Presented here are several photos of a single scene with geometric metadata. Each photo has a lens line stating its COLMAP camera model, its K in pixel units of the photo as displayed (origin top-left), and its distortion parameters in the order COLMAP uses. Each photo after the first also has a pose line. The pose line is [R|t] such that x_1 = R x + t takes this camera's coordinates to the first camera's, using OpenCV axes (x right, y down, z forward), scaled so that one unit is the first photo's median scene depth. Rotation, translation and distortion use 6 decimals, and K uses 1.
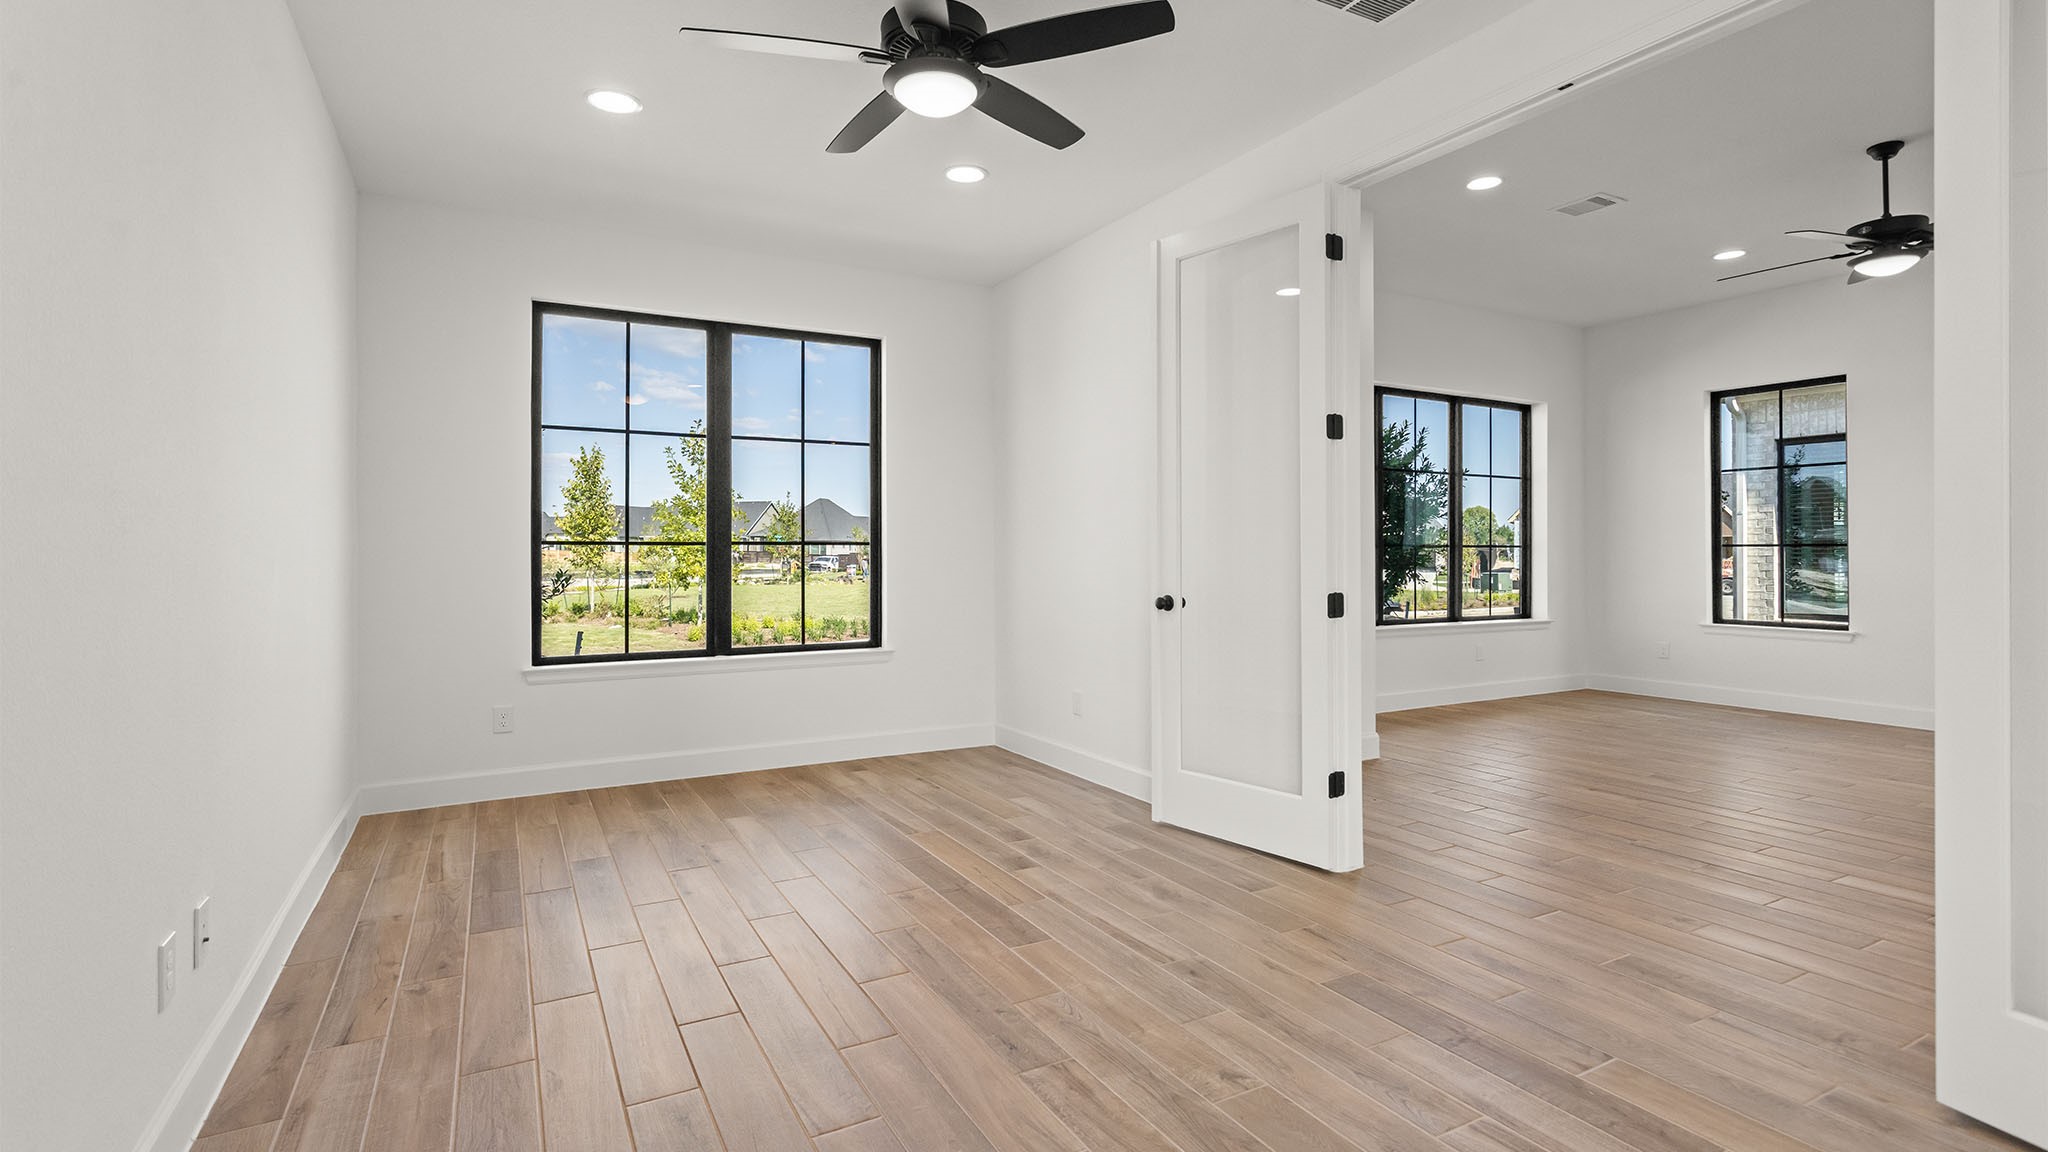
lens RADIAL K [[955.2, 0, 1023.7], [0, 955.2, 551.1], [0, 0, 1]] dist [-0.000886, -0.000377]
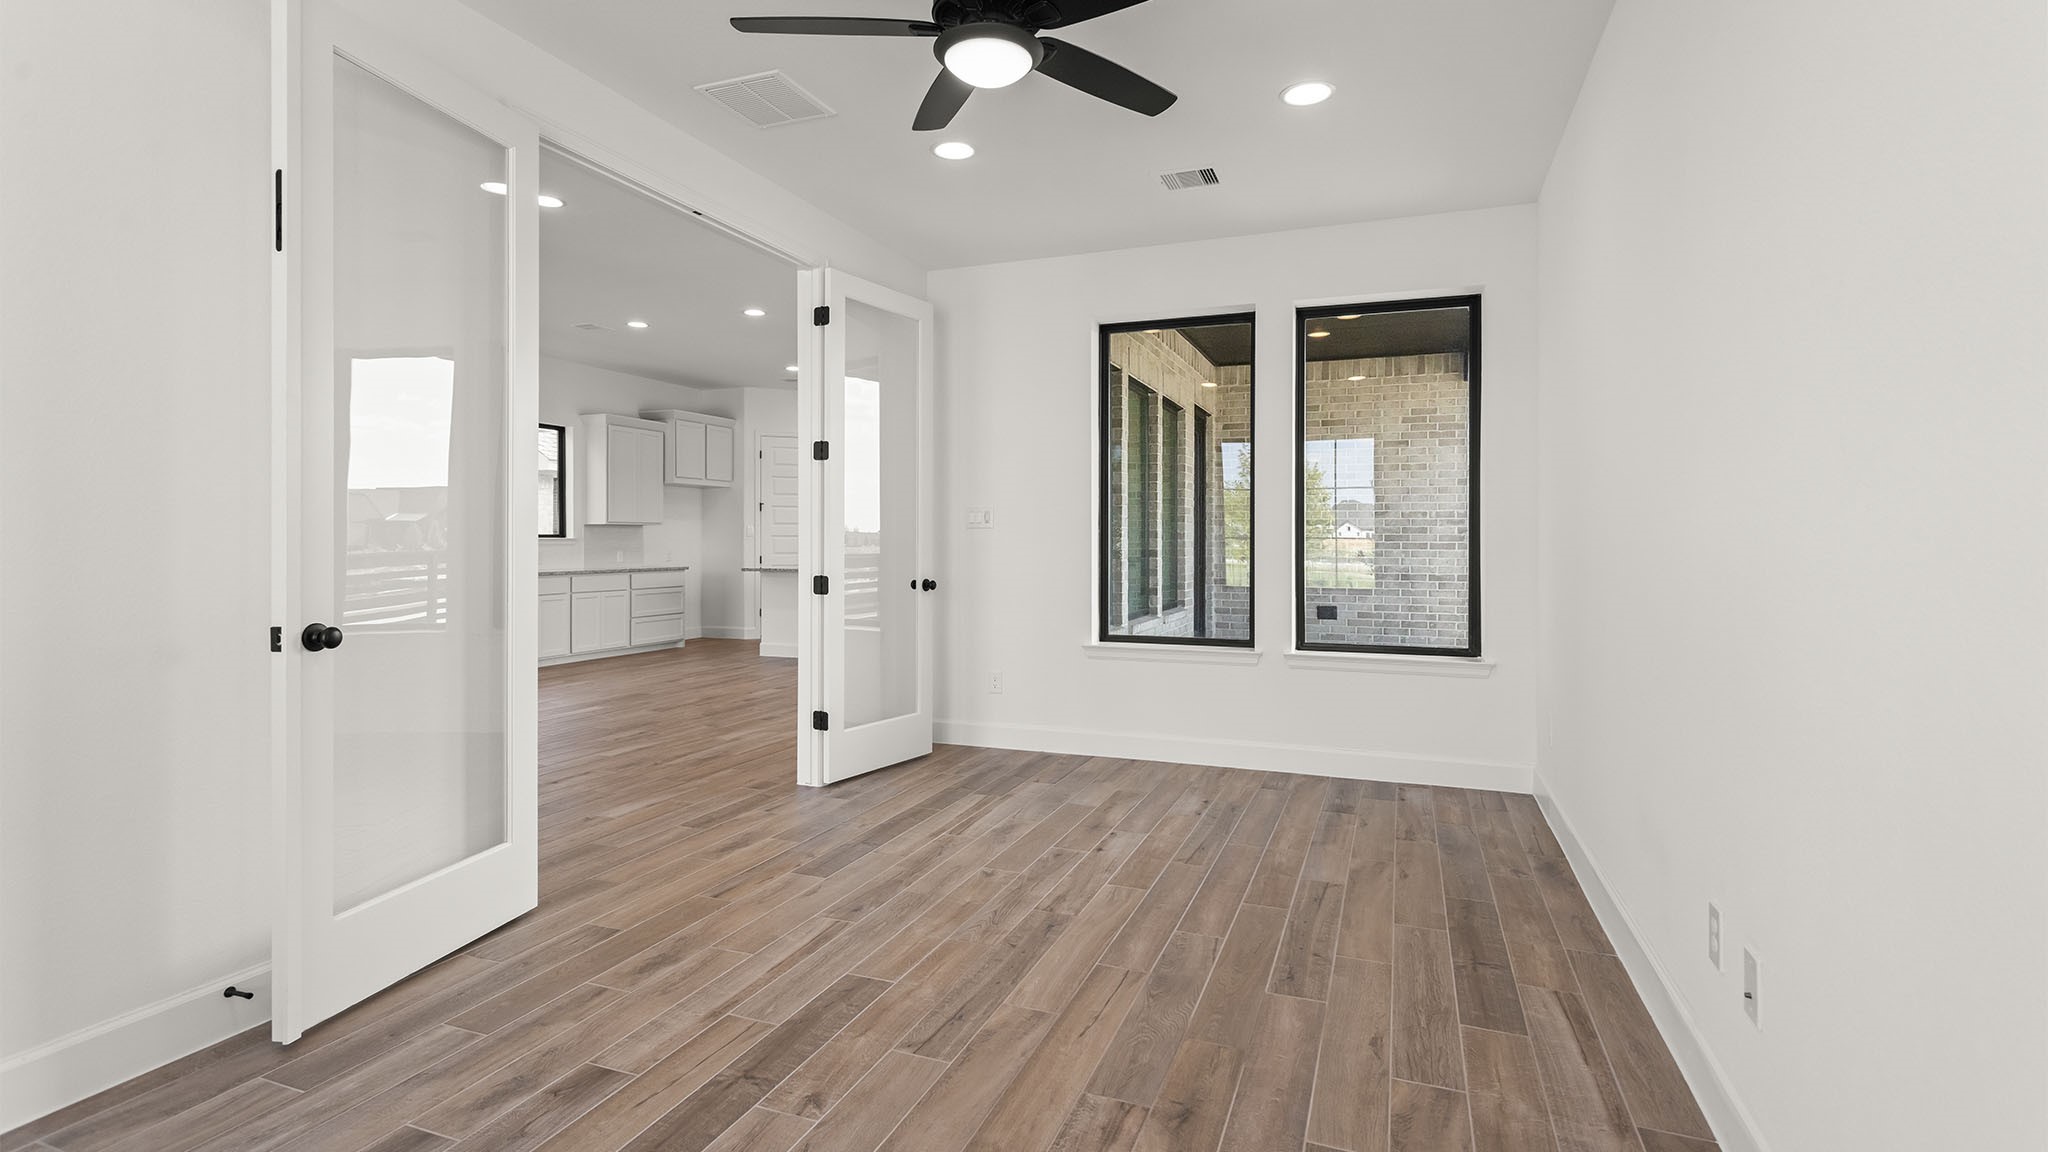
lens RADIAL K [[969.4, 0, 1019.1], [0, 969.4, 542.6], [0, 0, 1]] dist [0.000992, 0.000120]
pose [[-0.635838, -0.000834, 0.771822, -0.836158], [-0.002505, 0.999996, -0.000983, -0.004439], [-0.771819, -0.002559, -0.635837, 1.556149]]
